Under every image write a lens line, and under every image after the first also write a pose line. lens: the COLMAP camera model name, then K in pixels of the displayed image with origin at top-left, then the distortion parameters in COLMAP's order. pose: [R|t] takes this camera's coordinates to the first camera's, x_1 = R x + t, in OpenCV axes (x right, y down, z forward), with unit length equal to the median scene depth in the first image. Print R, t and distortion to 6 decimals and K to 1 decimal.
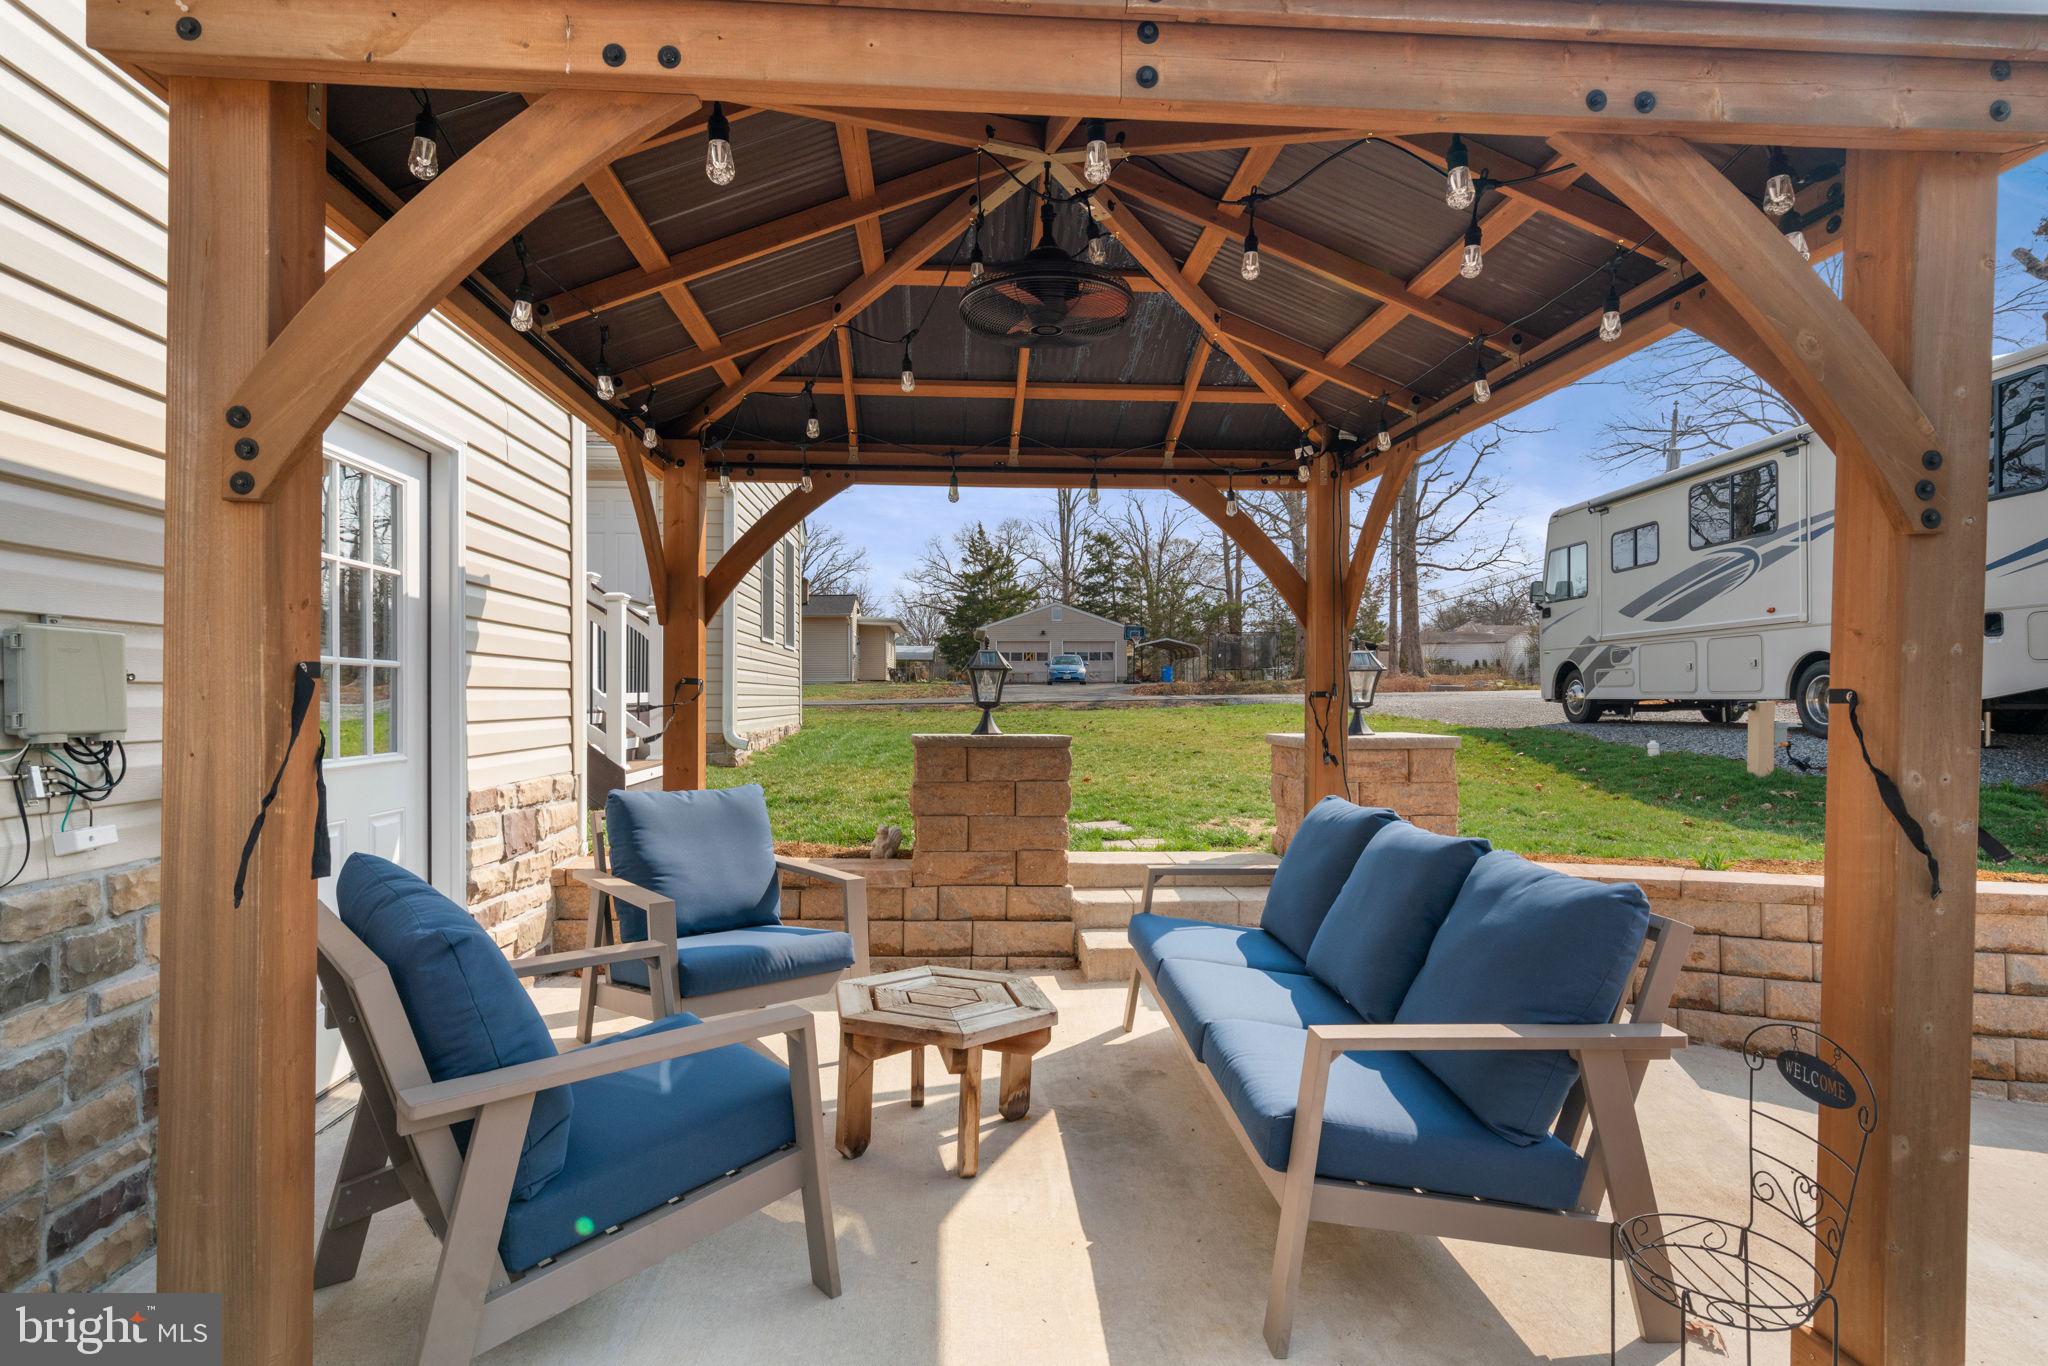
lens RADIAL K [[1058.6, 0, 1020.6], [0, 1058.6, 696.8], [0, 0, 1]] dist [0.002079, 0.000469]
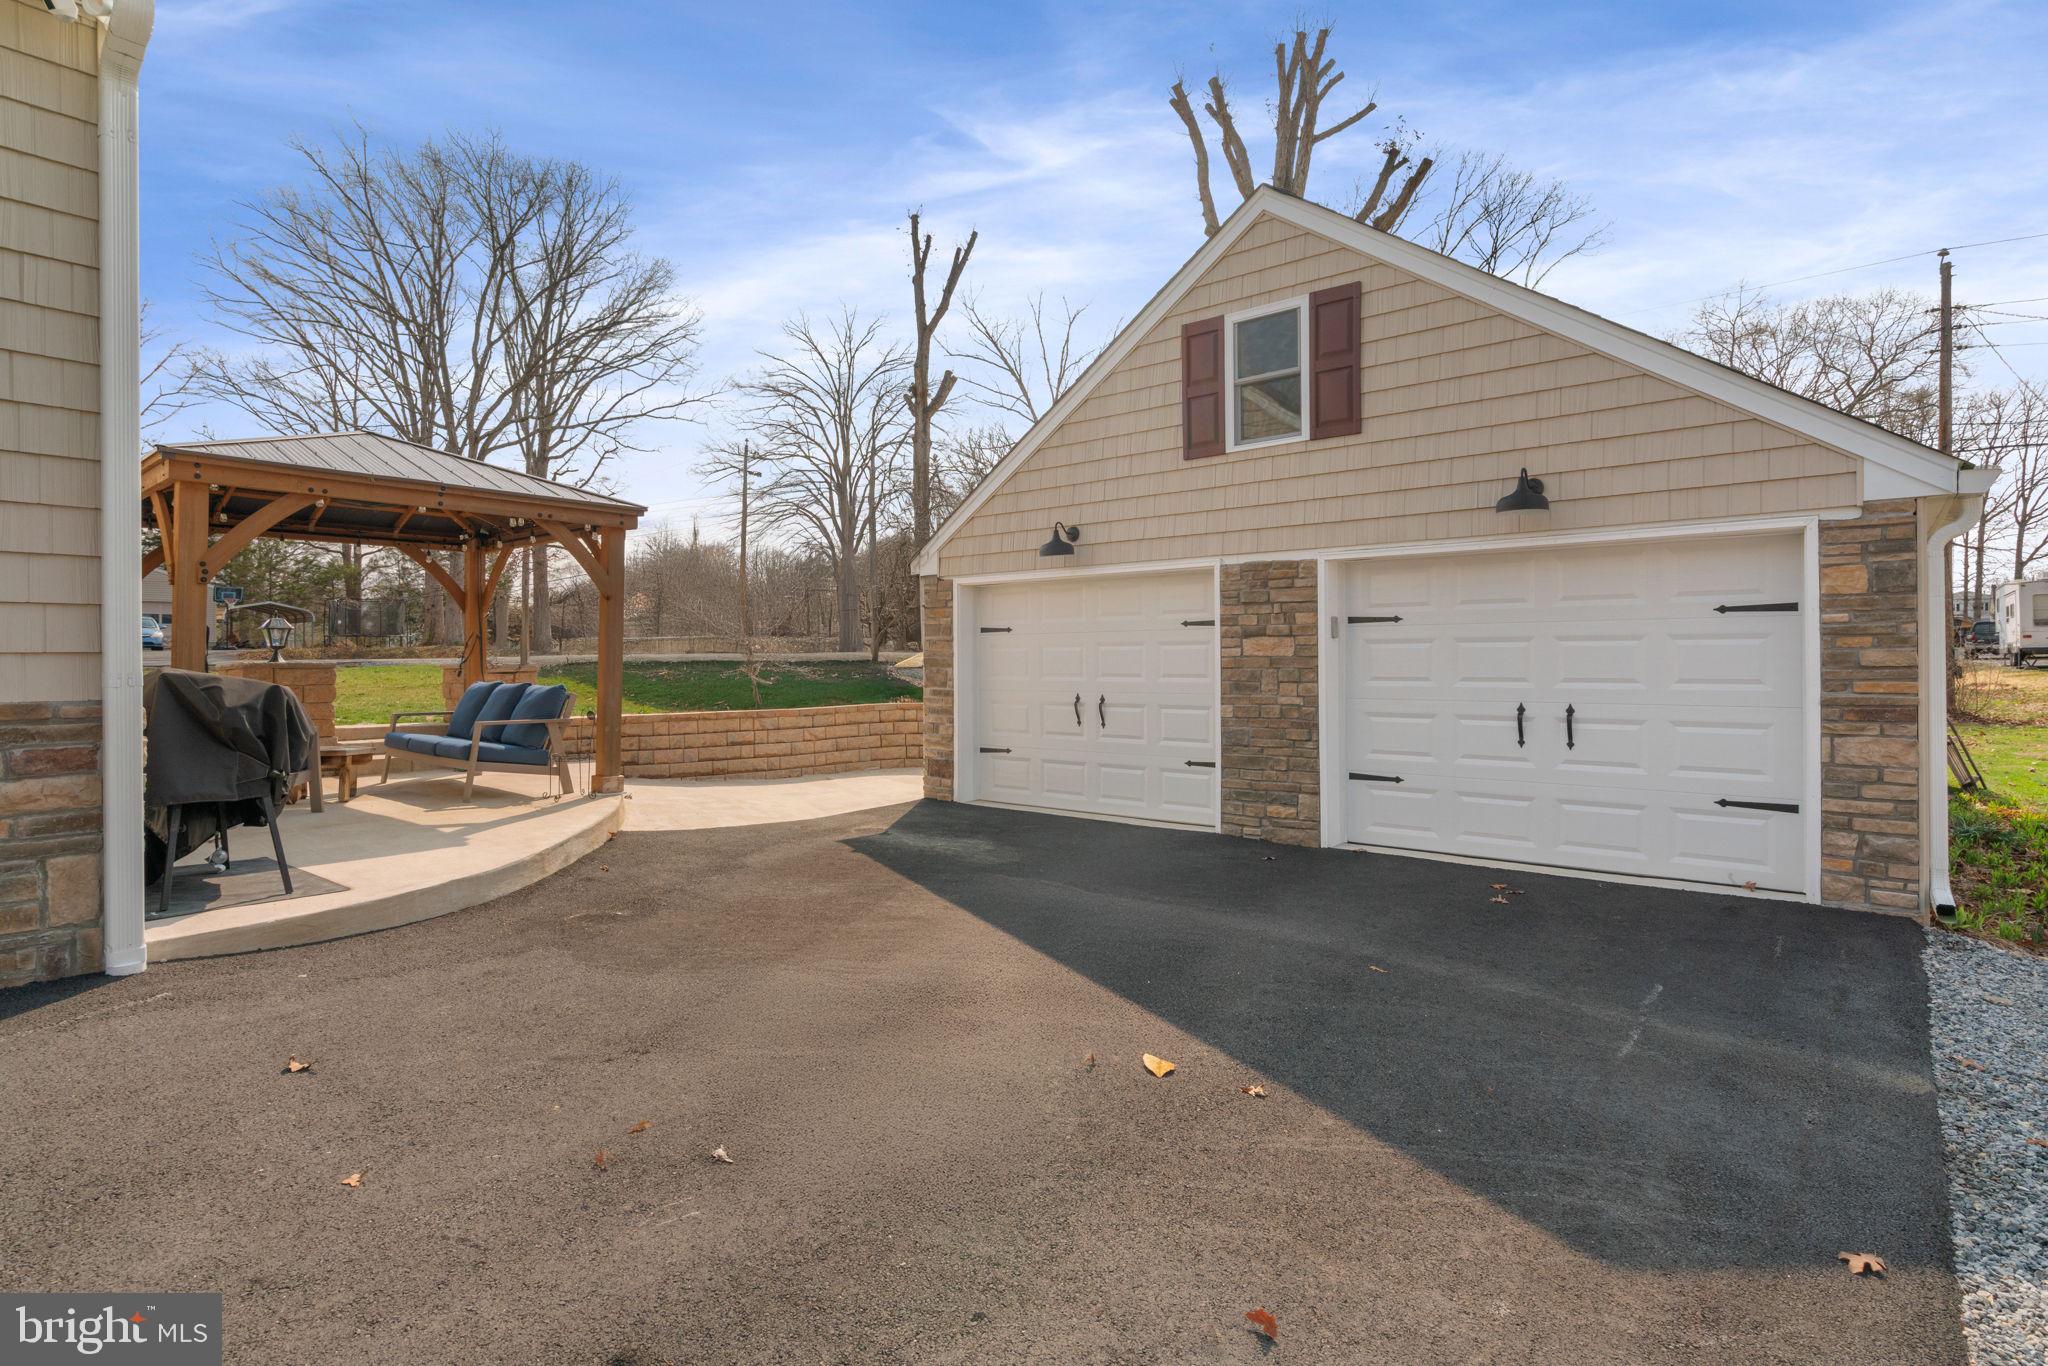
lens RADIAL K [[1043.5, 0, 1031.4], [0, 1043.5, 658.5], [0, 0, 1]] dist [0.001844, 0.000353]
pose [[0.707300, -0.000042, 0.706914, -0.453712], [0.005699, 0.999968, -0.005643, 0.052185], [-0.706891, 0.008020, 0.707277, -1.441149]]
